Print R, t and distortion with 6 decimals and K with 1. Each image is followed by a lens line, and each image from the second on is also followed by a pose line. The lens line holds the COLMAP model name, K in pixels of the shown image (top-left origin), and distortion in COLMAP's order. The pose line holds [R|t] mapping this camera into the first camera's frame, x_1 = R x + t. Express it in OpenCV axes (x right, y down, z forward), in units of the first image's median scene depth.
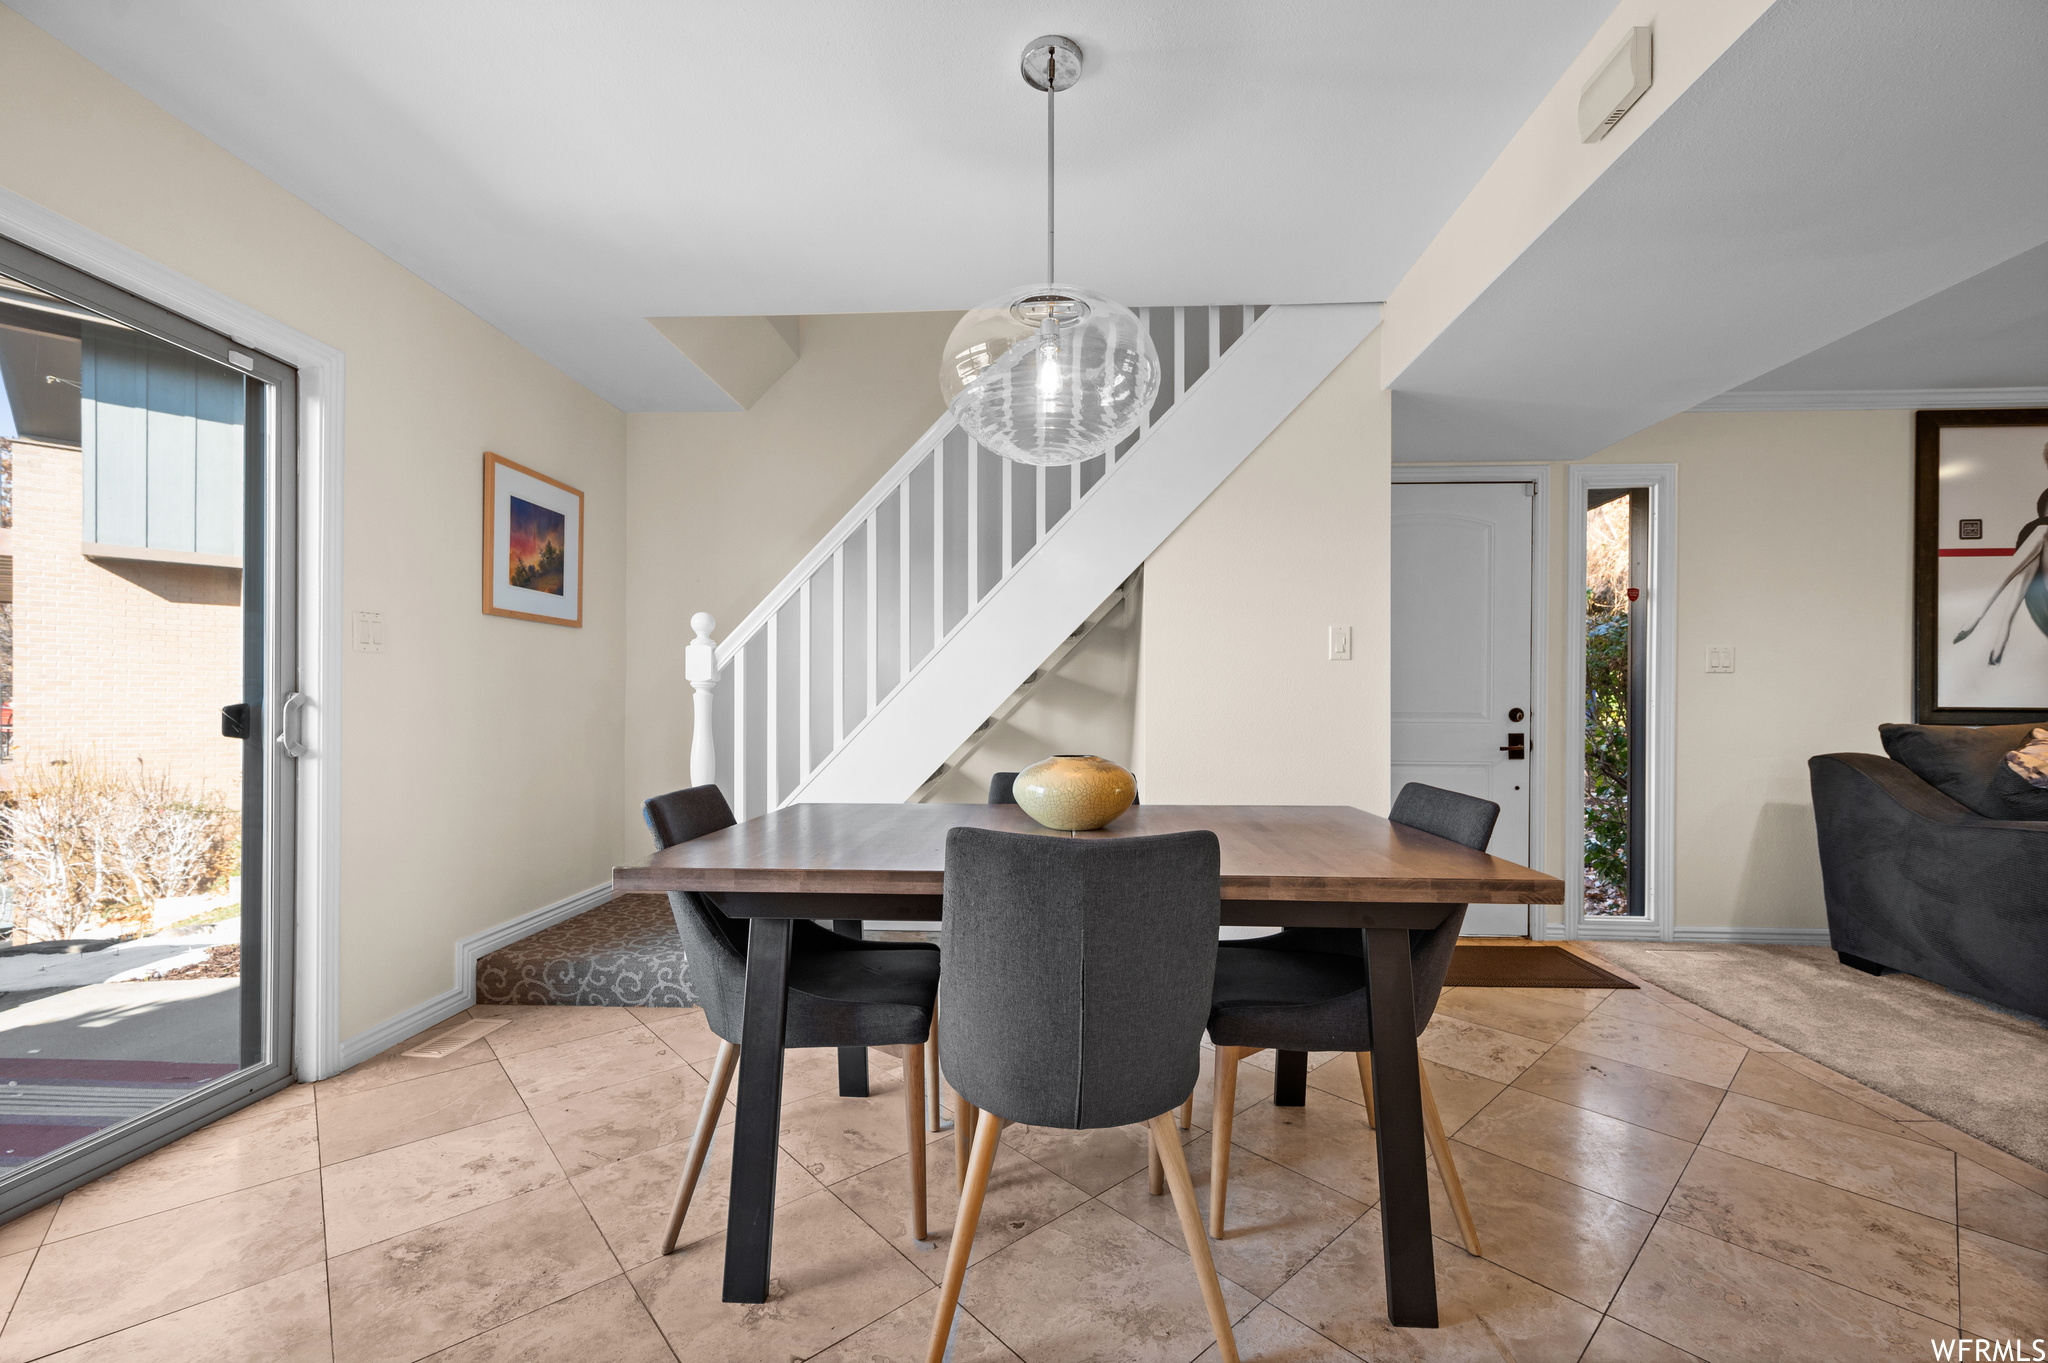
lens RADIAL K [[855.7, 0, 1024.0], [0, 855.7, 681.5], [0, 0, 1]] dist [-0.001829, 0.000469]
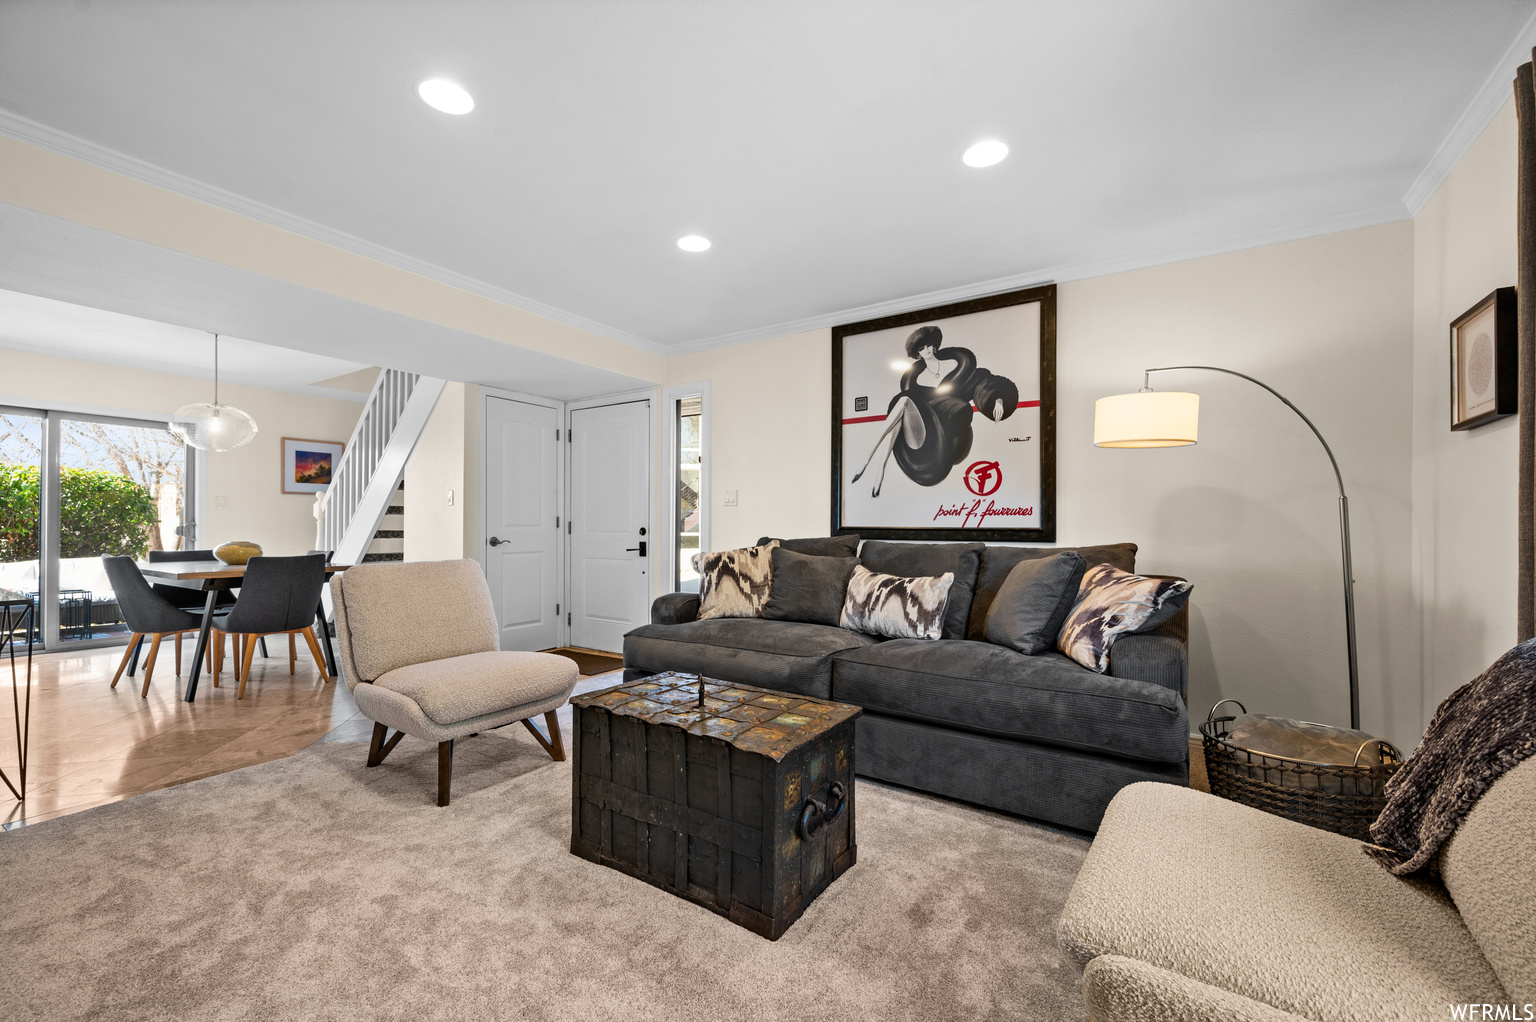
lens RADIAL K [[641.8, 0, 768.0], [0, 641.8, 511.0], [0, 0, 1]] dist [-0.001829, 0.000469]
pose [[0.861585, -0.012413, -0.507461, 1.525595], [0.010722, 0.999923, -0.006255, 0.008168], [0.507499, -0.000052, 0.861652, -0.017551]]
